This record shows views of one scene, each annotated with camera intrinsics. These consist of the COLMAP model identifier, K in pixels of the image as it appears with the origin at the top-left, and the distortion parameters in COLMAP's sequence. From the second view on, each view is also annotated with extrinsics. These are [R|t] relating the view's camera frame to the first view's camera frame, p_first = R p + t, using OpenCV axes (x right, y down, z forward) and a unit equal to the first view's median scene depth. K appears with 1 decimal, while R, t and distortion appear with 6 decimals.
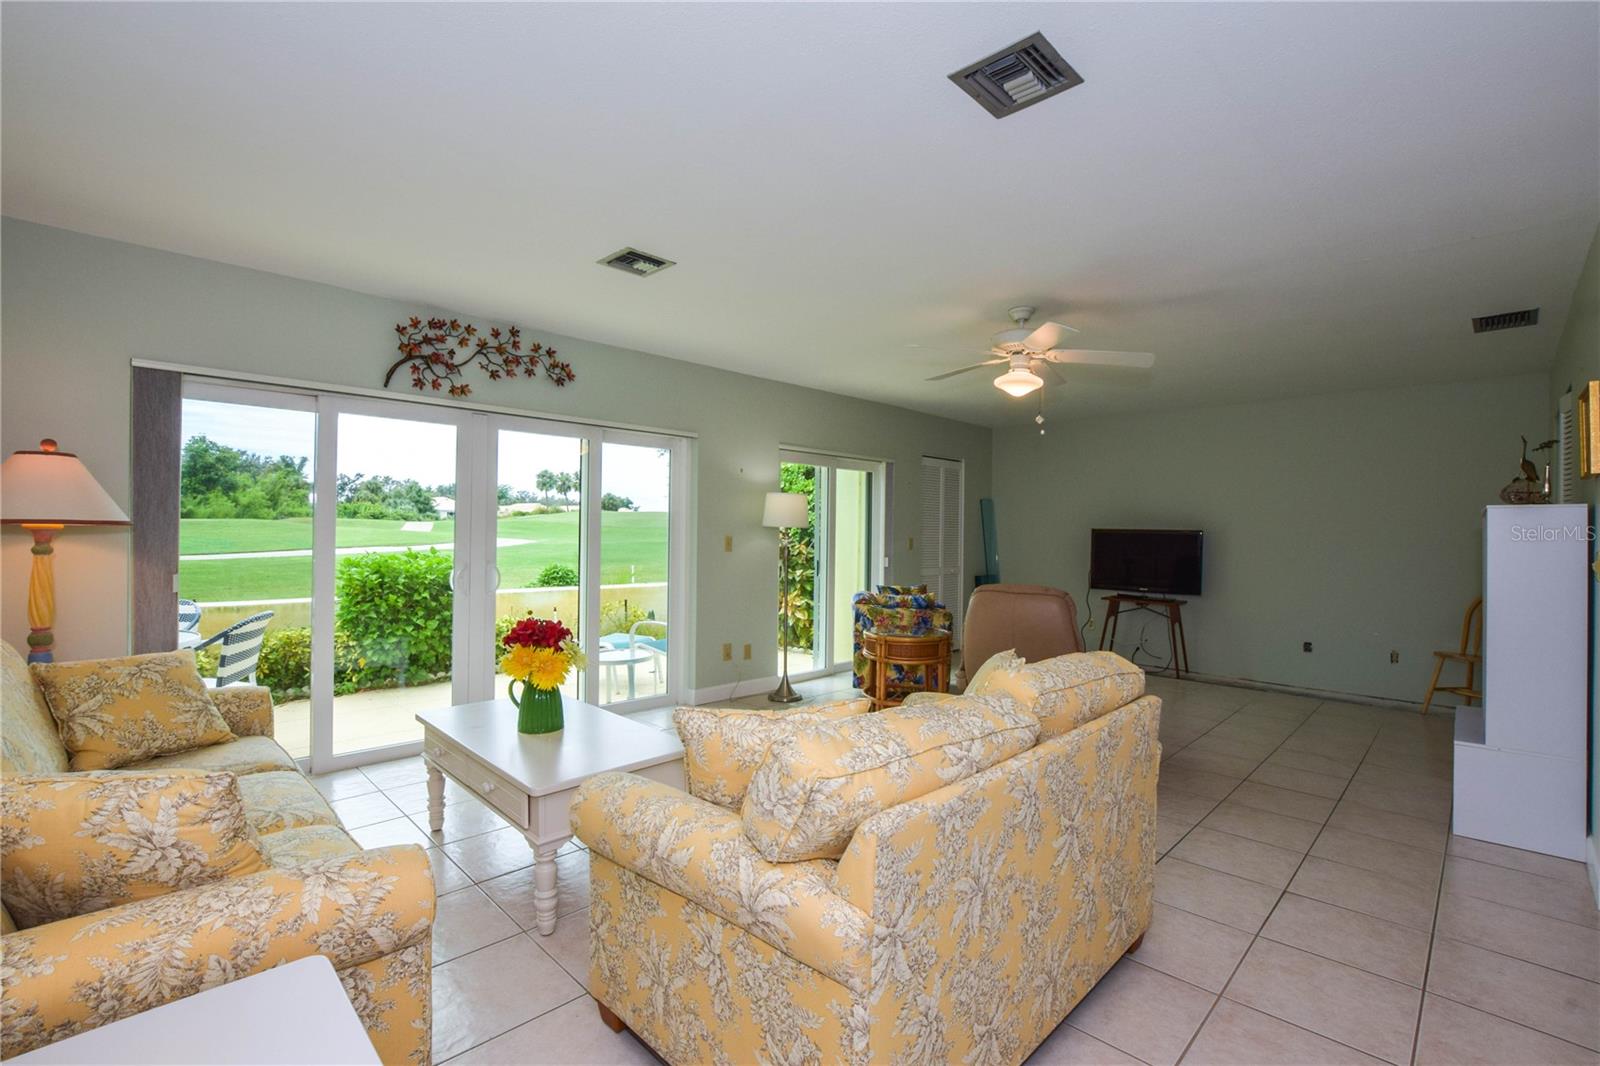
lens RADIAL K [[702.0, 0, 803.1], [0, 702.0, 530.2], [0, 0, 1]] dist [-0.025573, -0.000083]
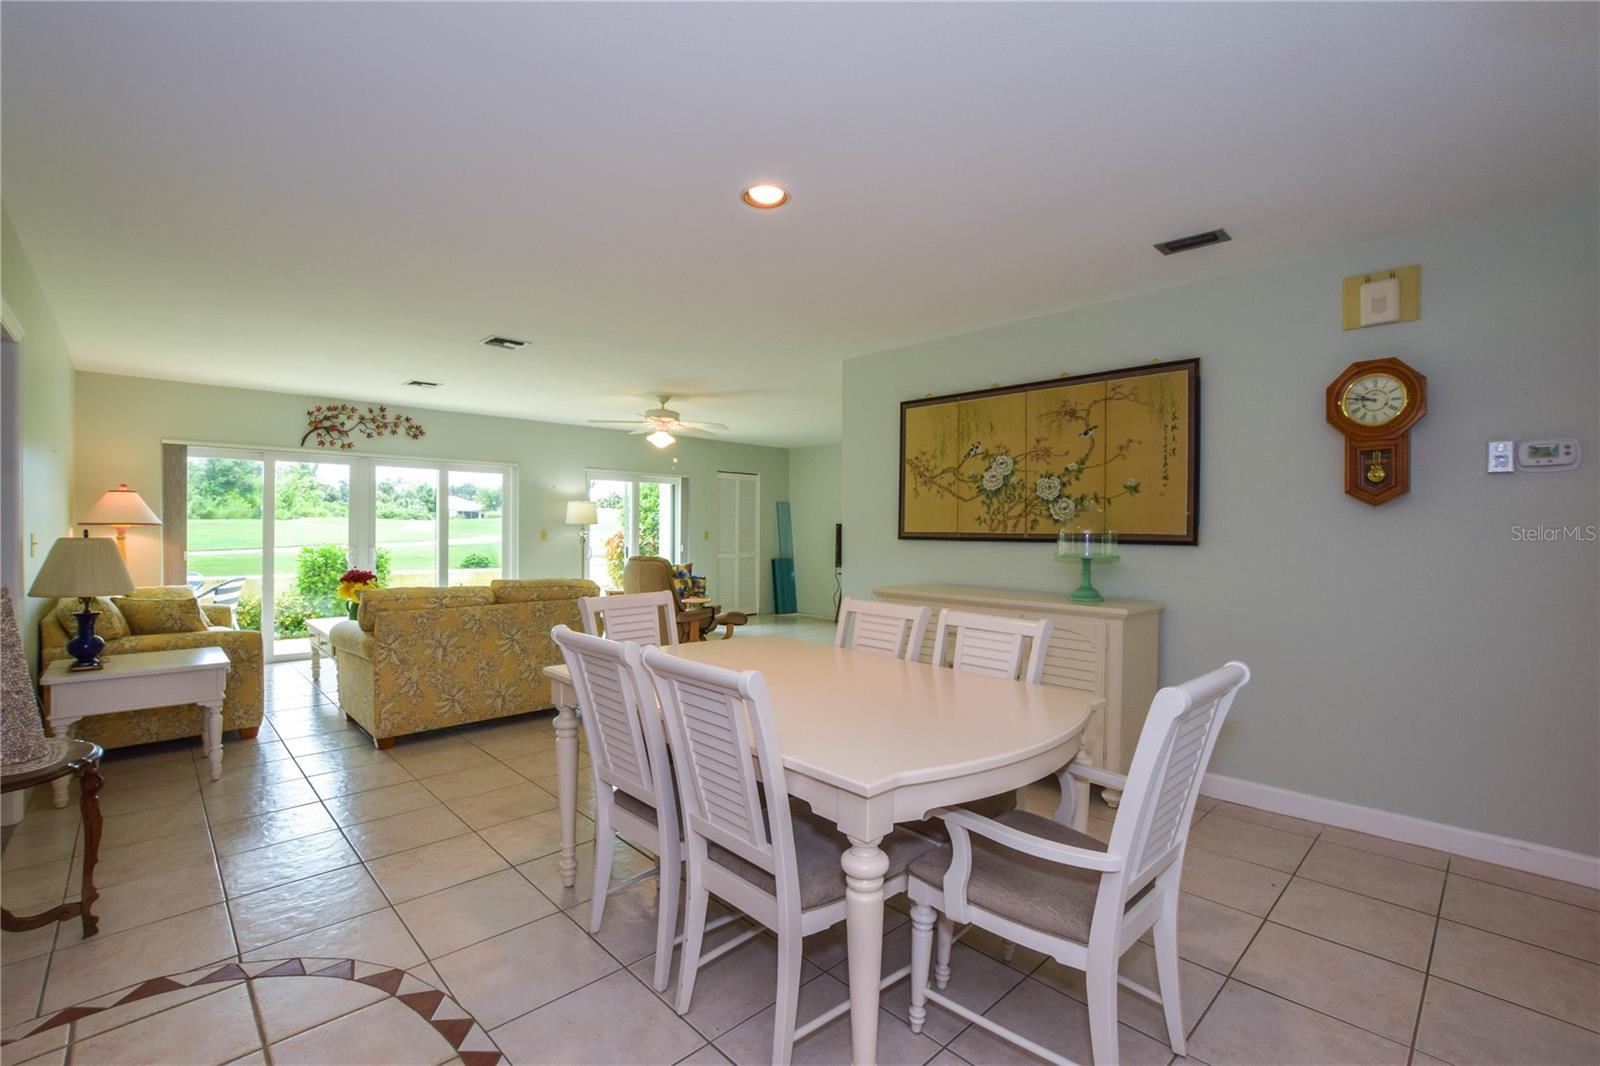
lens RADIAL K [[702.0, 0, 802.7], [0, 702.0, 530.8], [0, 0, 1]] dist [-0.025573, -0.000083]
pose [[0.999801, -0.005749, -0.019118, 0.621533], [0.005859, 0.999967, 0.005712, 0.005789], [0.019085, -0.005823, 0.999801, -0.650497]]
